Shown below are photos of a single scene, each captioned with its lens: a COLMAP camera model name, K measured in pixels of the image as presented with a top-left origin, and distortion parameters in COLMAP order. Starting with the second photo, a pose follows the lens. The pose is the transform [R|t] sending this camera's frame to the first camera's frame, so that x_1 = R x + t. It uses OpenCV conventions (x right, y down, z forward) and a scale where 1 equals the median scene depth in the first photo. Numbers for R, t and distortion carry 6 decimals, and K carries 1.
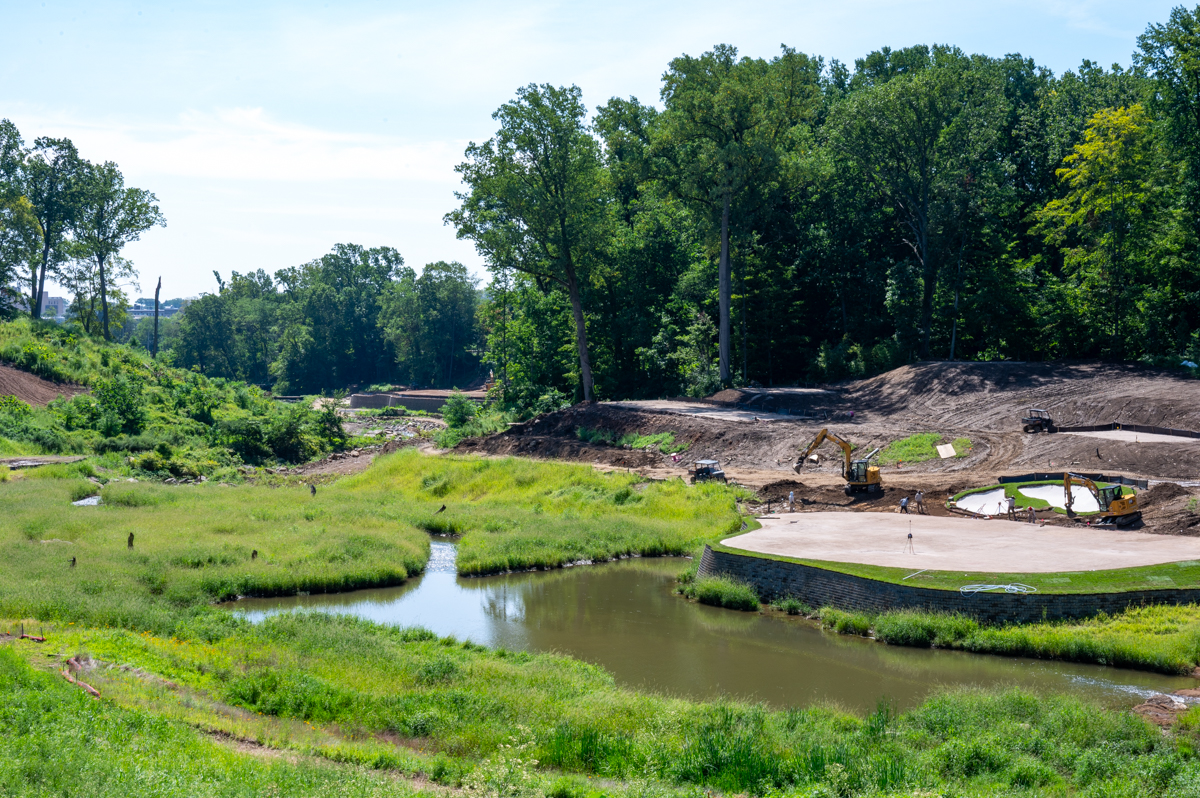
lens RADIAL K [[1840.7, 0, 599.1], [0, 1840.7, 399.2], [0, 0, 1]] dist [0.009563, 0.000000]
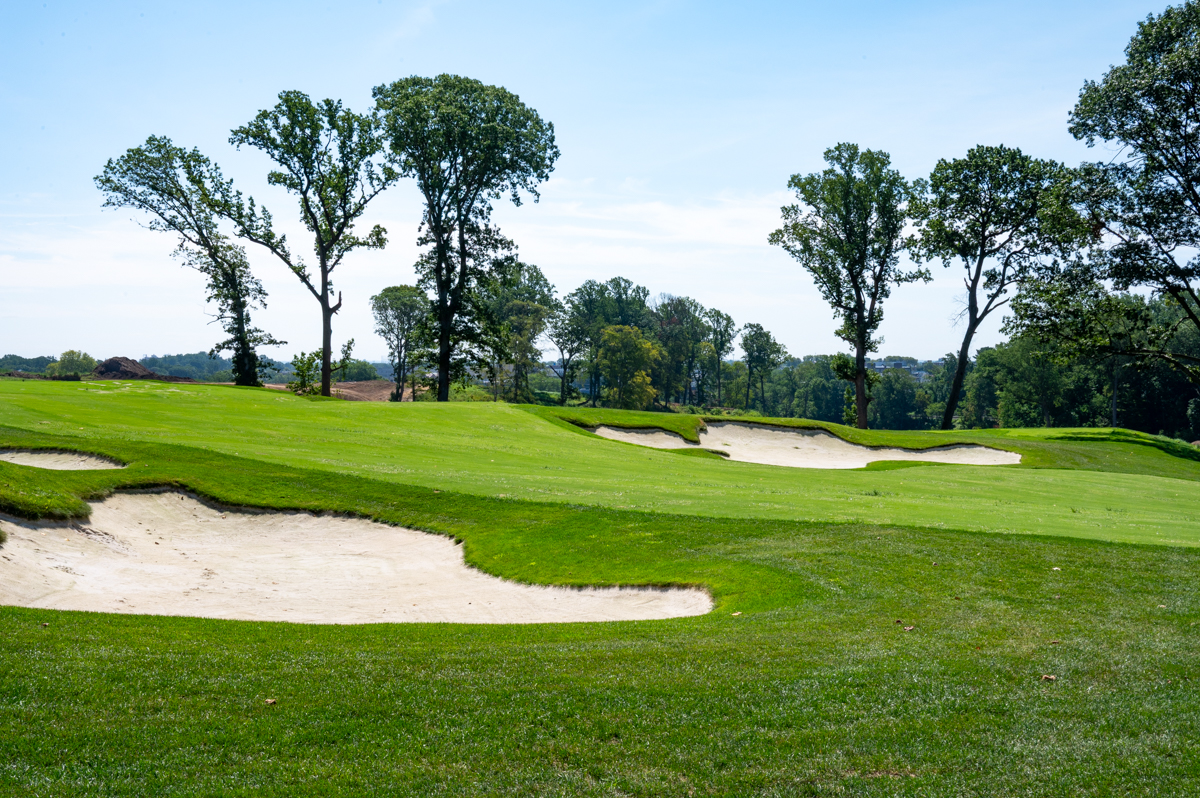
lens RADIAL K [[1443.5, 0, 597.9], [0, 1443.5, 400.6], [0, 0, 1]] dist [0.014391, 0.000000]
pose [[0.986240, -0.000164, -0.165319, -0.344634], [-0.002460, 0.999874, -0.015668, -0.046415], [0.165300, 0.015859, 0.986116, -1.169649]]
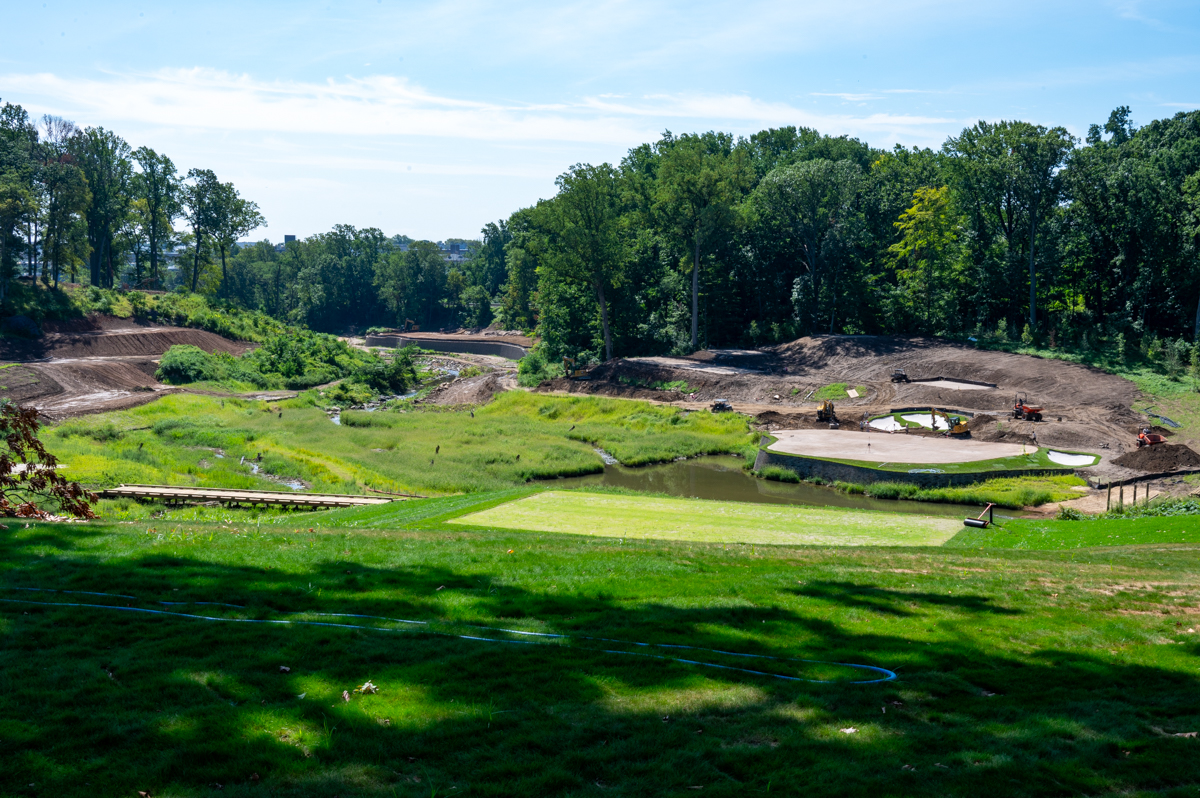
lens RADIAL K [[1463.8, 0, 599.2], [0, 1463.8, 399.1], [0, 0, 1]] dist [0.034201, 0.000000]
pose [[0.992652, -0.007916, 0.120746, -0.216014], [0.000837, 0.998283, 0.058563, -0.047198], [-0.121002, -0.058032, 0.990954, -0.369958]]
